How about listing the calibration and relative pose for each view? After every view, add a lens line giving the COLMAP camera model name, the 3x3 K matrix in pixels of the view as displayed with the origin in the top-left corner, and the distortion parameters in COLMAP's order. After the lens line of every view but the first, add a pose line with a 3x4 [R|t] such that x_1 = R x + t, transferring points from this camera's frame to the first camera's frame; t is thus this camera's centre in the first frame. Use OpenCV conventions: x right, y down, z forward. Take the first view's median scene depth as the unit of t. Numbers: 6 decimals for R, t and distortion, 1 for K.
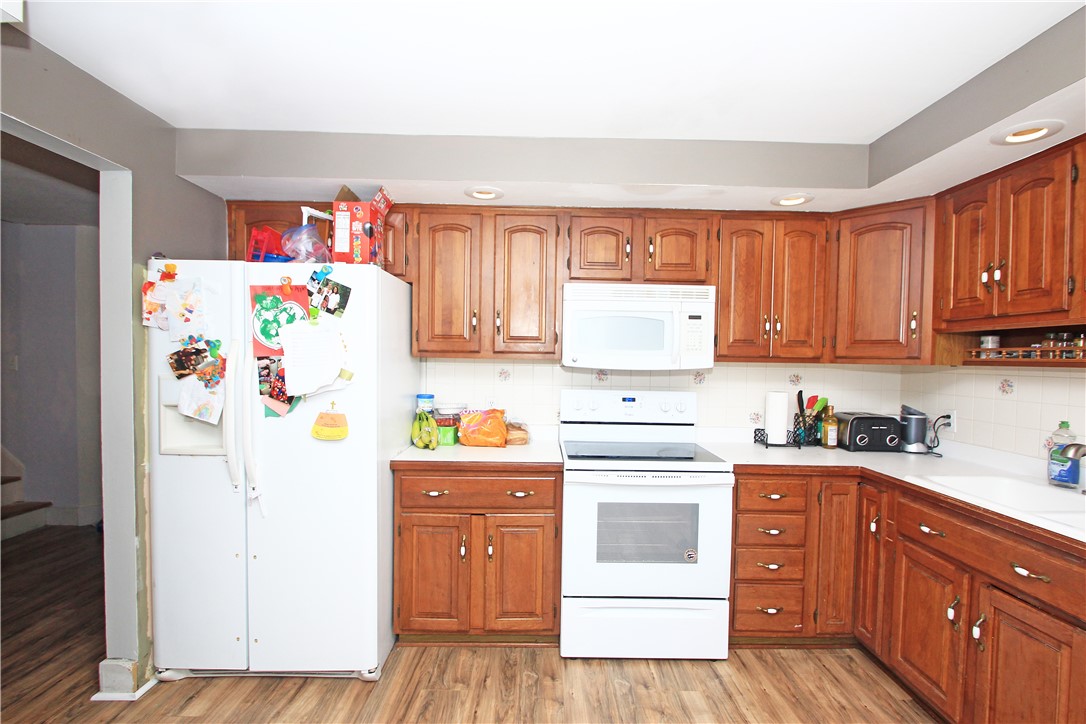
lens RADIAL K [[512.5, 0, 544.5], [0, 512.5, 367.4], [0, 0, 1]] dist [0.001103, -0.000473]
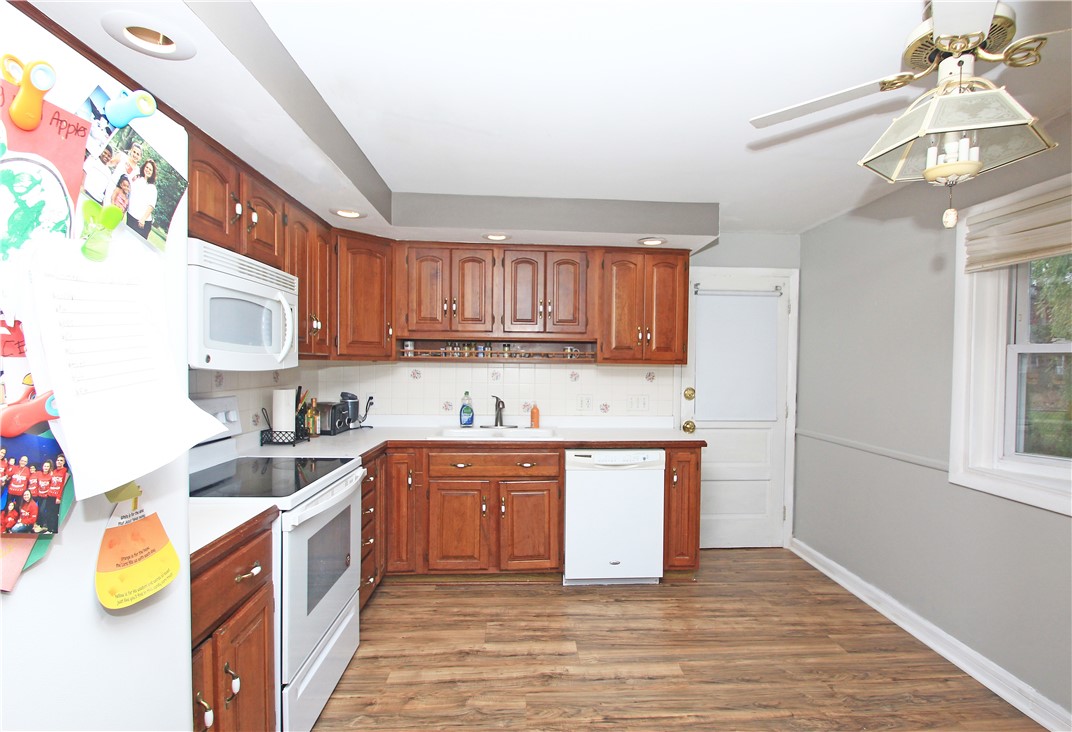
lens RADIAL K [[523.0, 0, 540.3], [0, 523.0, 368.2], [0, 0, 1]] dist [-0.004315, -0.000668]
pose [[-0.046529, -0.025799, 0.998584, -0.782828], [0.005010, 0.999648, 0.026060, -0.022486], [-0.998904, 0.006216, -0.046384, 0.745561]]
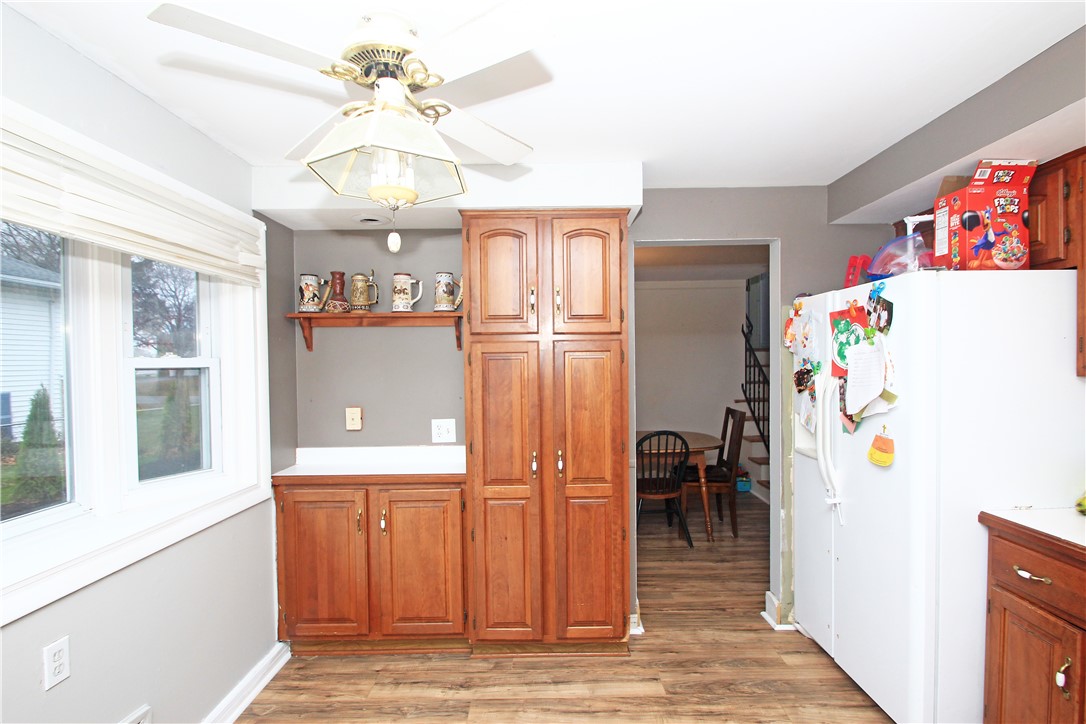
lens RADIAL K [[512.5, 0, 545.3], [0, 512.5, 365.0], [0, 0, 1]] dist [0.001103, -0.000473]
pose [[-0.002860, -0.008906, -0.999956, 0.536879], [-0.003570, 0.999954, -0.008896, -0.033012], [0.999990, 0.003544, -0.002892, 0.378113]]
